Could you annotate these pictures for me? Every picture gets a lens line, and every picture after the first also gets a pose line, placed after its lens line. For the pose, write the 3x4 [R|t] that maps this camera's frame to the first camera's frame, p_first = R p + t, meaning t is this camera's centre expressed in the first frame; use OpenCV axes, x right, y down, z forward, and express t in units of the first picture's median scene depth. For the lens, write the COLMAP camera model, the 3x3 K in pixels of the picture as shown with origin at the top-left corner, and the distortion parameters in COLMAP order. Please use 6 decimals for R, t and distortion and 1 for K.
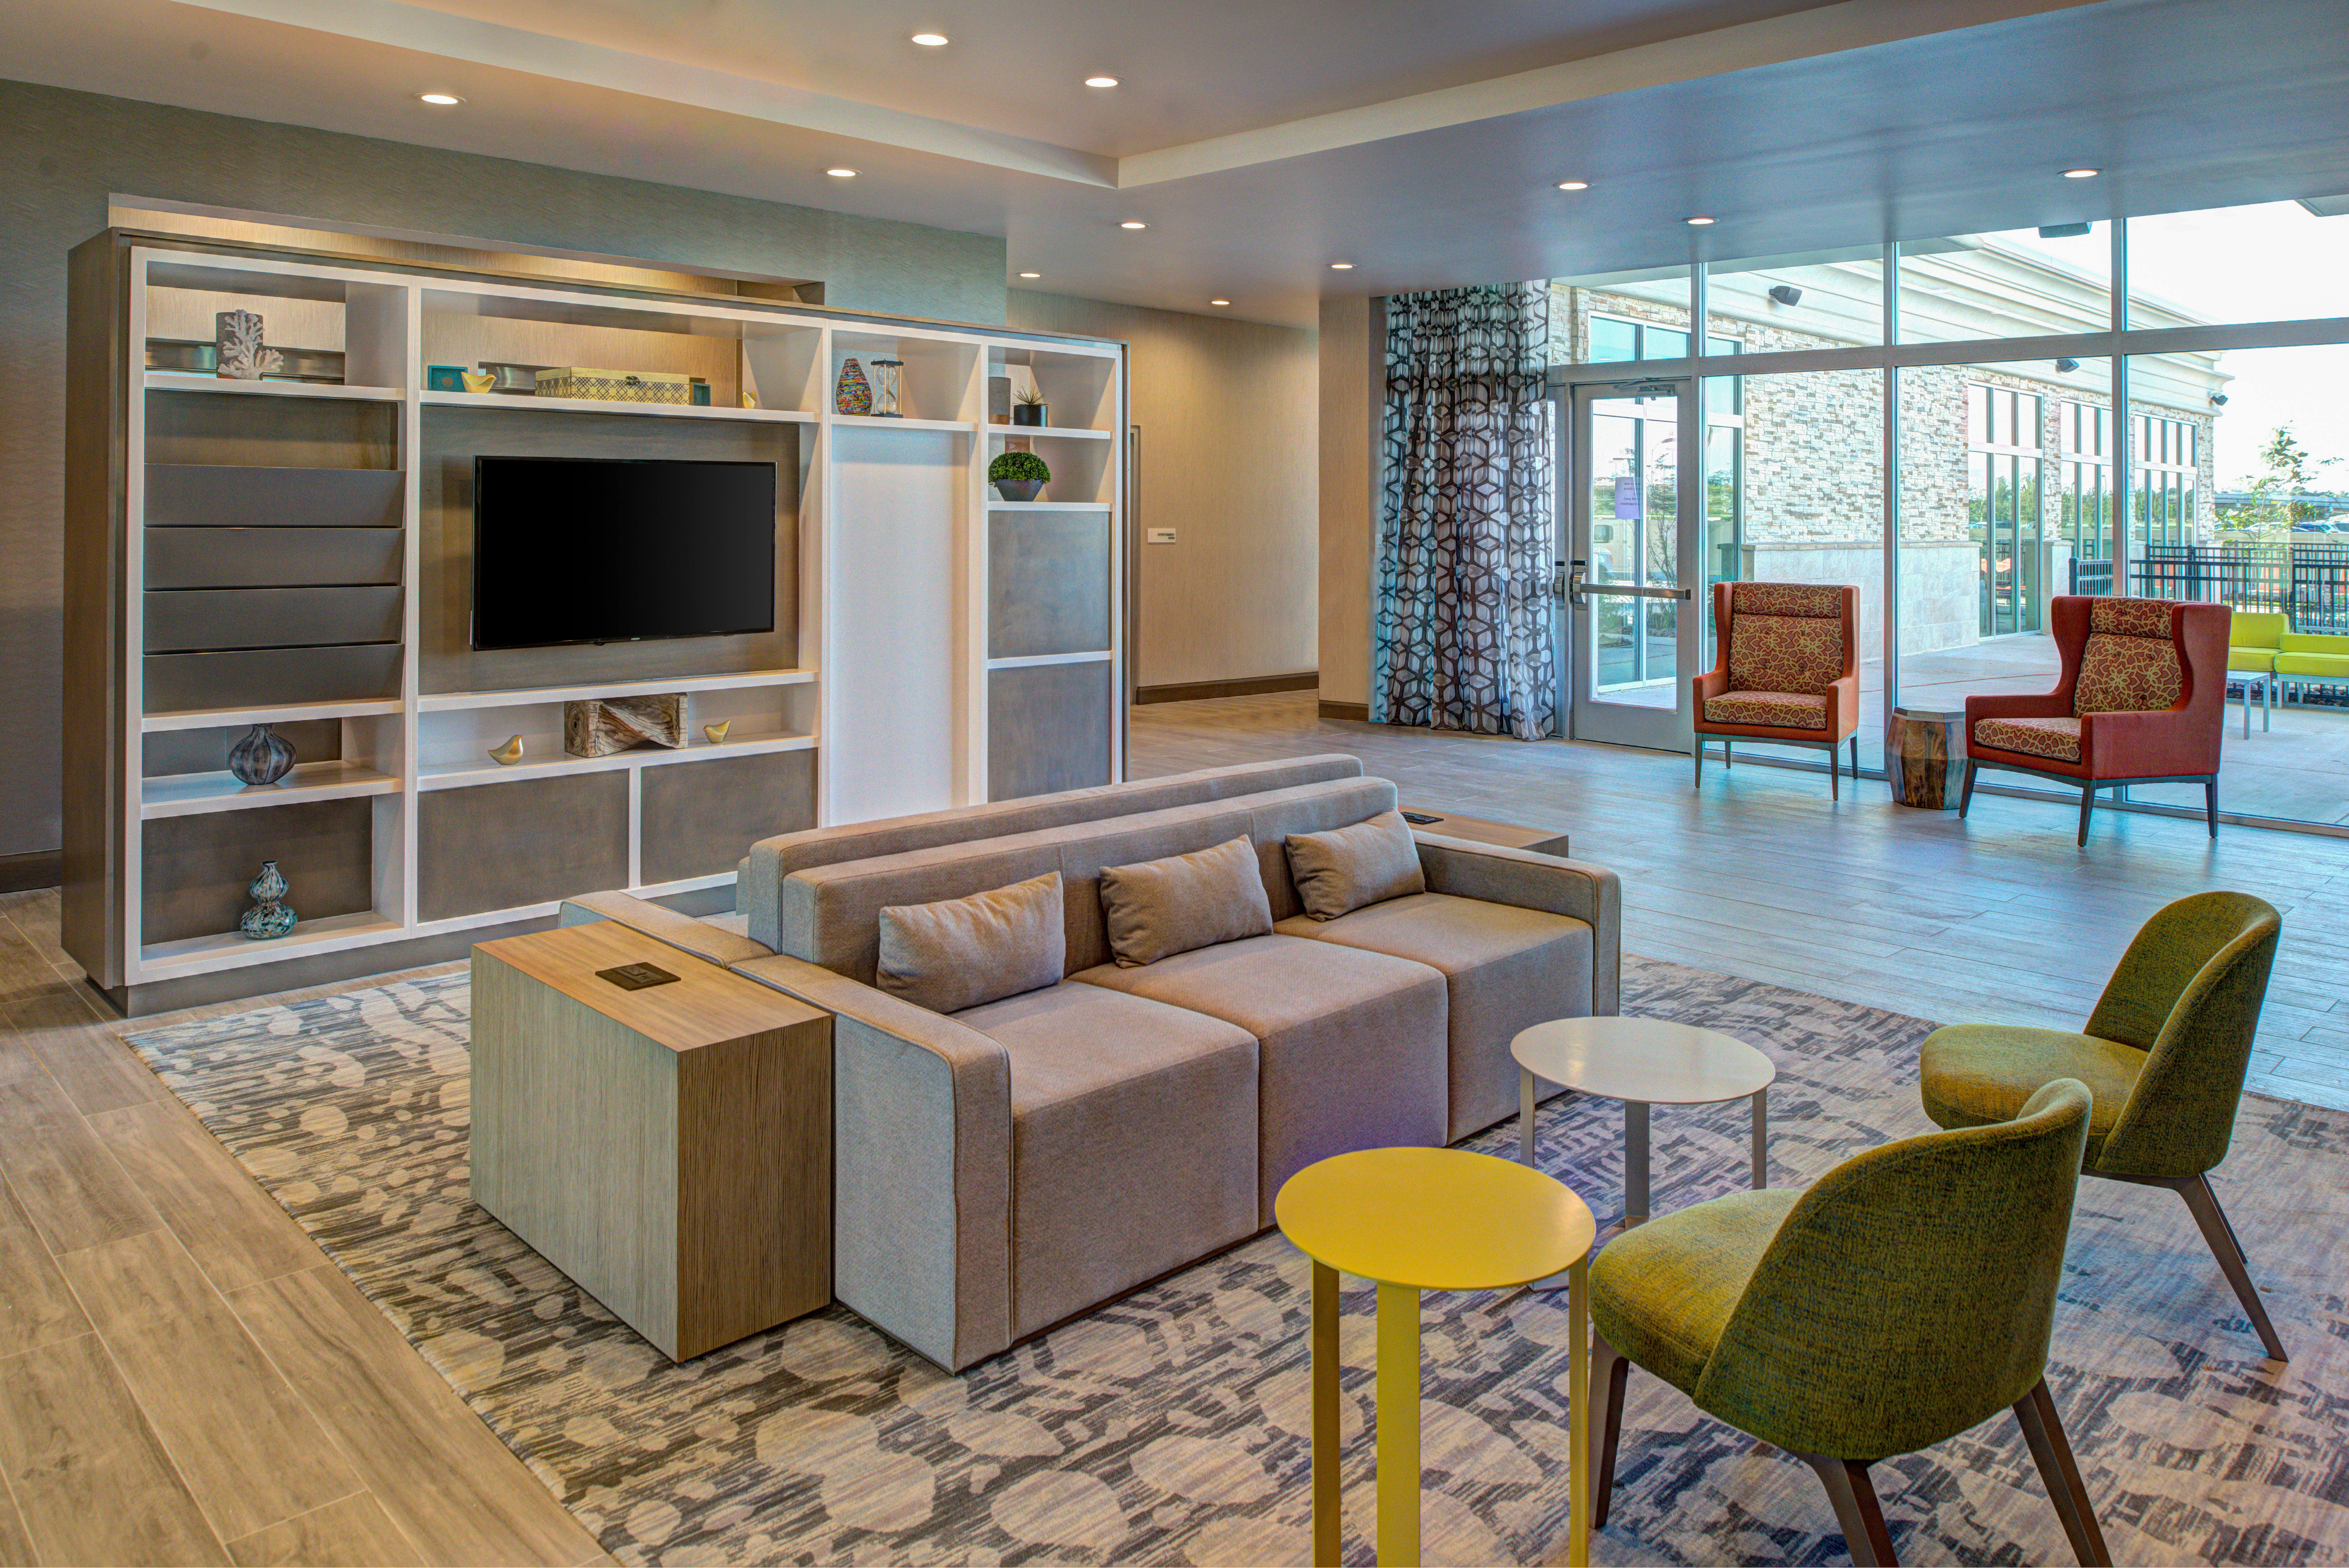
lens RADIAL K [[1595.6, 0, 1179.6], [0, 1595.6, 787.2], [0, 0, 1]] dist [0.007275, 0.004005]
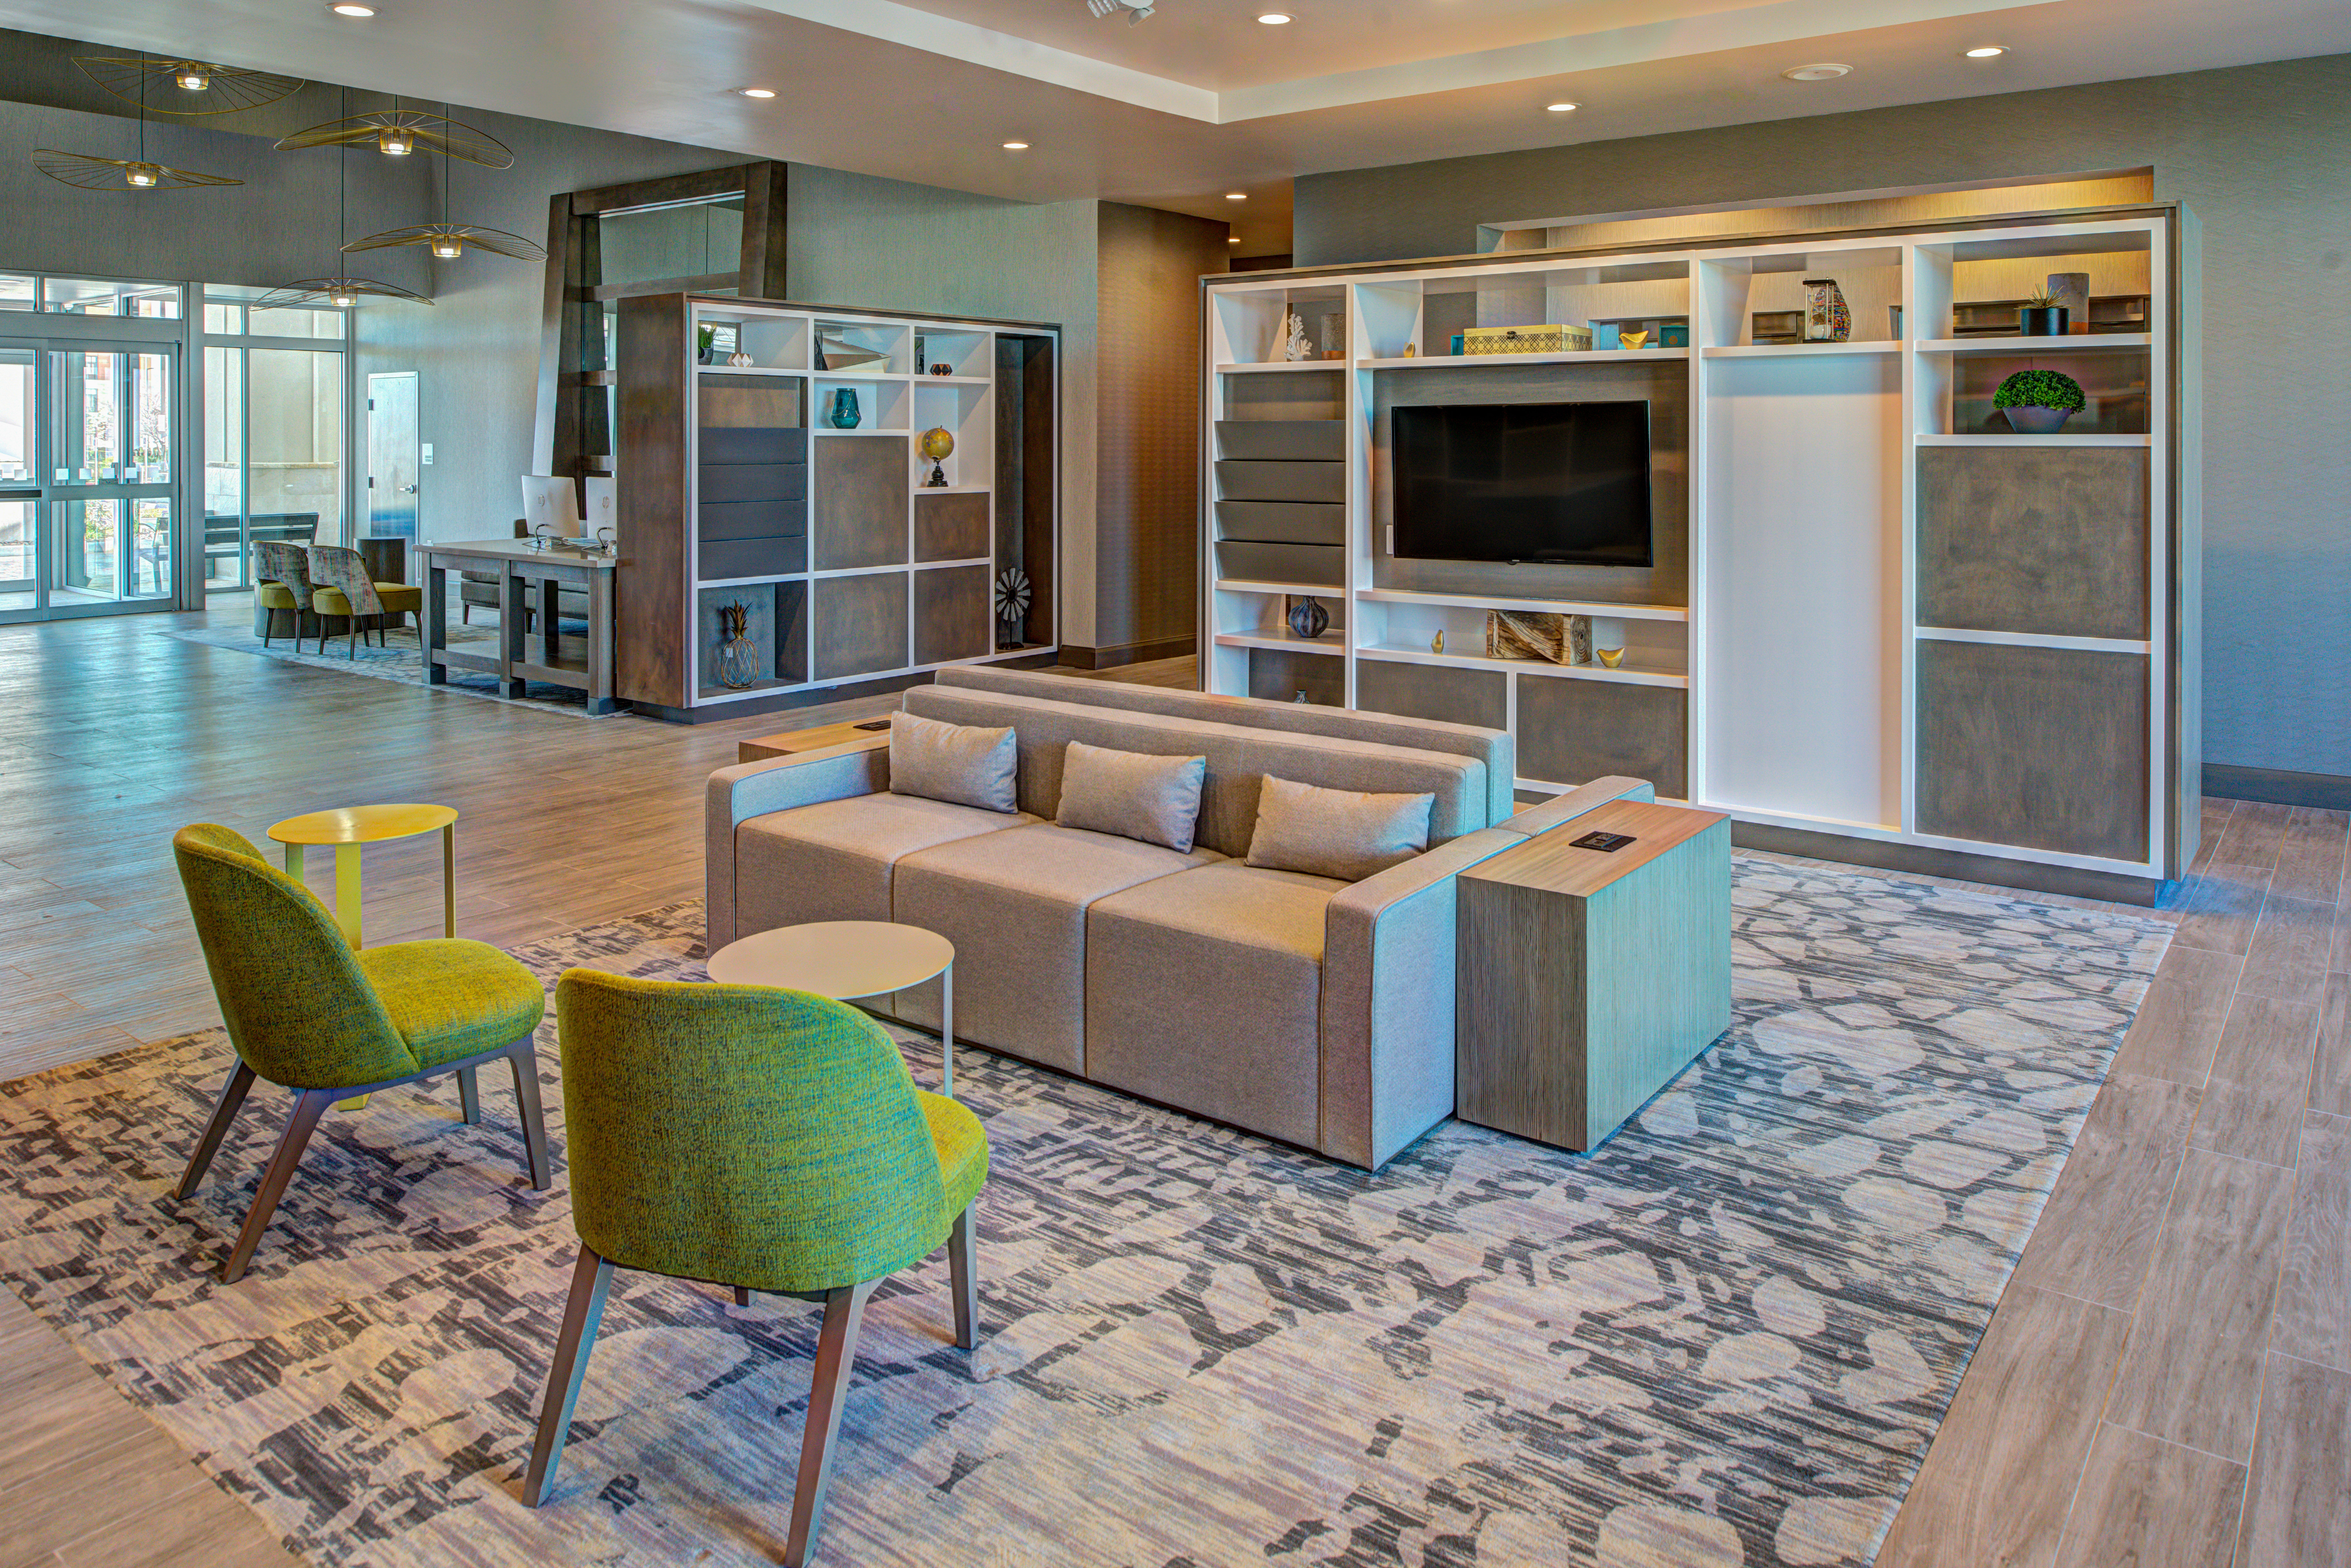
lens RADIAL K [[1597.0, 0, 1180.5], [0, 1597.0, 780.2], [0, 0, 1]] dist [0.007275, 0.004005]
pose [[0.144811, 0.197711, -0.969505, 0.745943], [-0.167334, 0.970613, 0.172943, -0.094487], [0.975207, 0.137187, 0.173640, 0.565131]]
